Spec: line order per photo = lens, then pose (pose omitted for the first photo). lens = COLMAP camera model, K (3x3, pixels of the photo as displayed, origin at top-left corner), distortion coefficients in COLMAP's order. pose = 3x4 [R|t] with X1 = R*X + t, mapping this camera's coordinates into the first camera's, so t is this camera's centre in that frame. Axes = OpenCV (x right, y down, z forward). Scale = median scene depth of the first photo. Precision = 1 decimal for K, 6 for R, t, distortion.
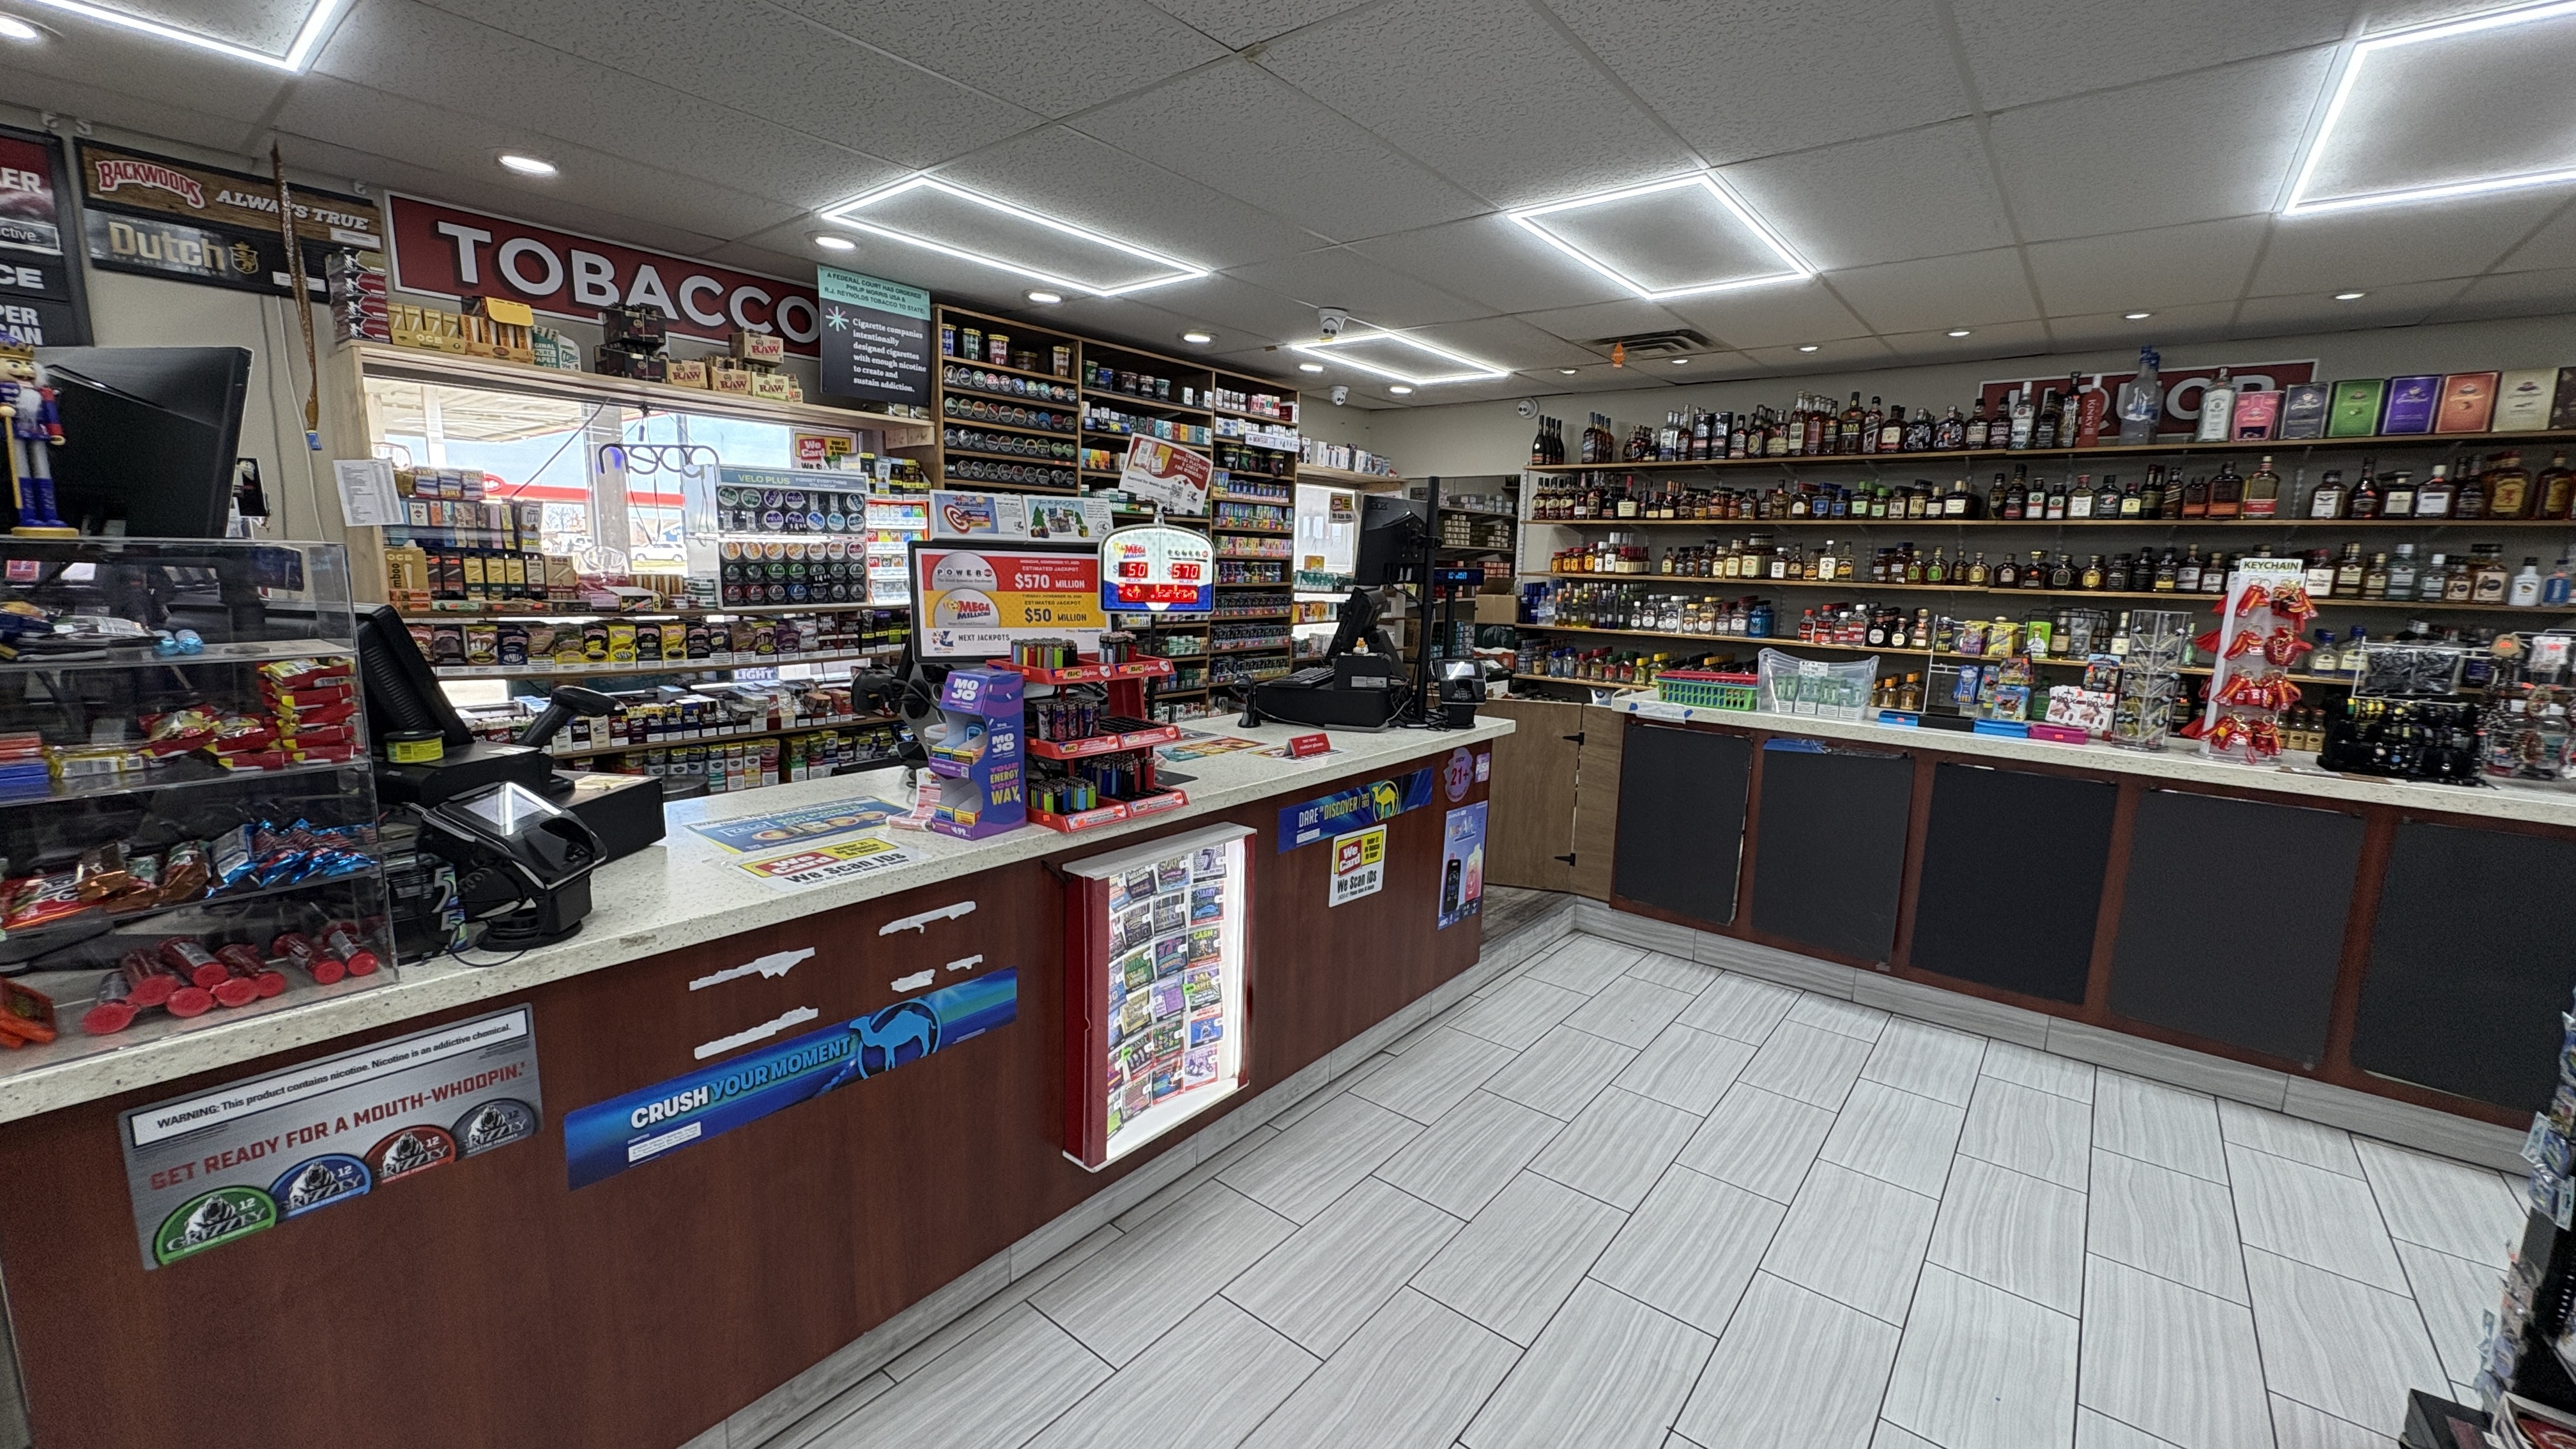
lens RADIAL K [[1023.5, 0, 1288.0], [0, 1023.5, 724.5], [0, 0, 1]] dist [-0.000986, -0.000278]
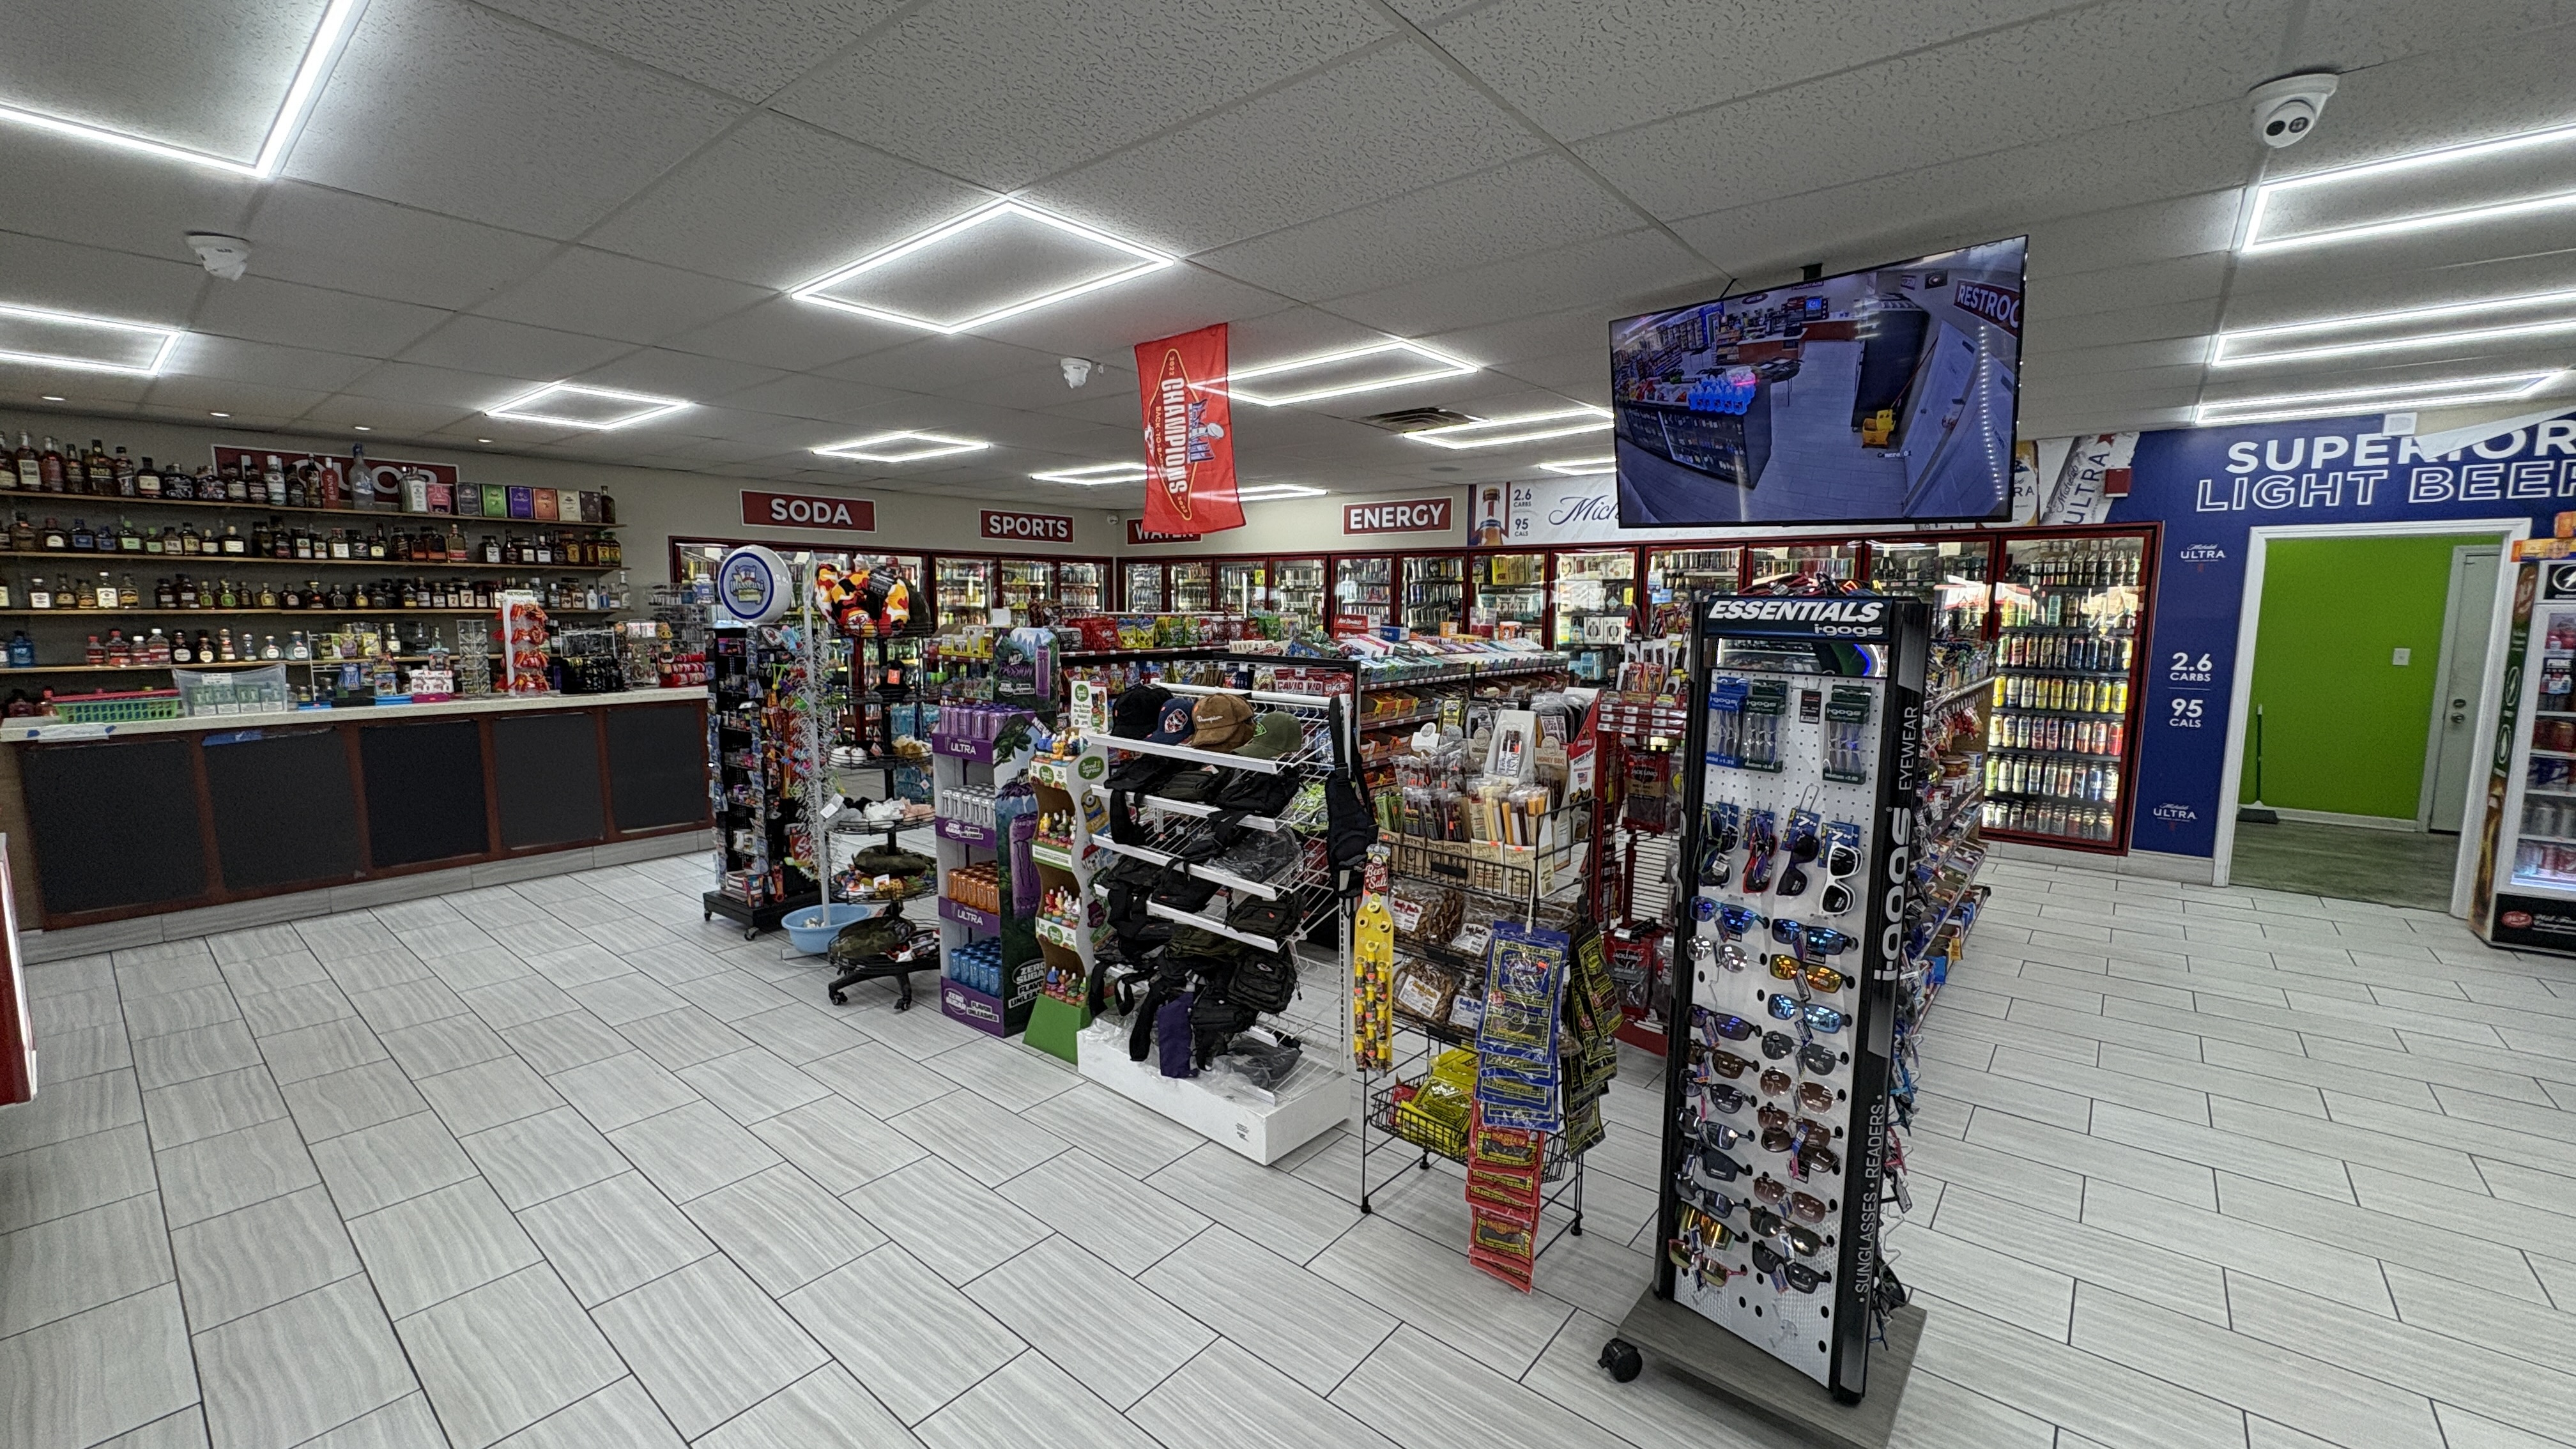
lens RADIAL K [[1023.5, 0, 1288.0], [0, 1023.5, 724.5], [0, 0, 1]] dist [-0.000986, -0.000278]
pose [[0.006320, -0.146892, 0.989132, -0.657009], [0.155147, 0.977318, 0.144147, 0.021149], [-0.987871, 0.152550, 0.028966, -0.299633]]
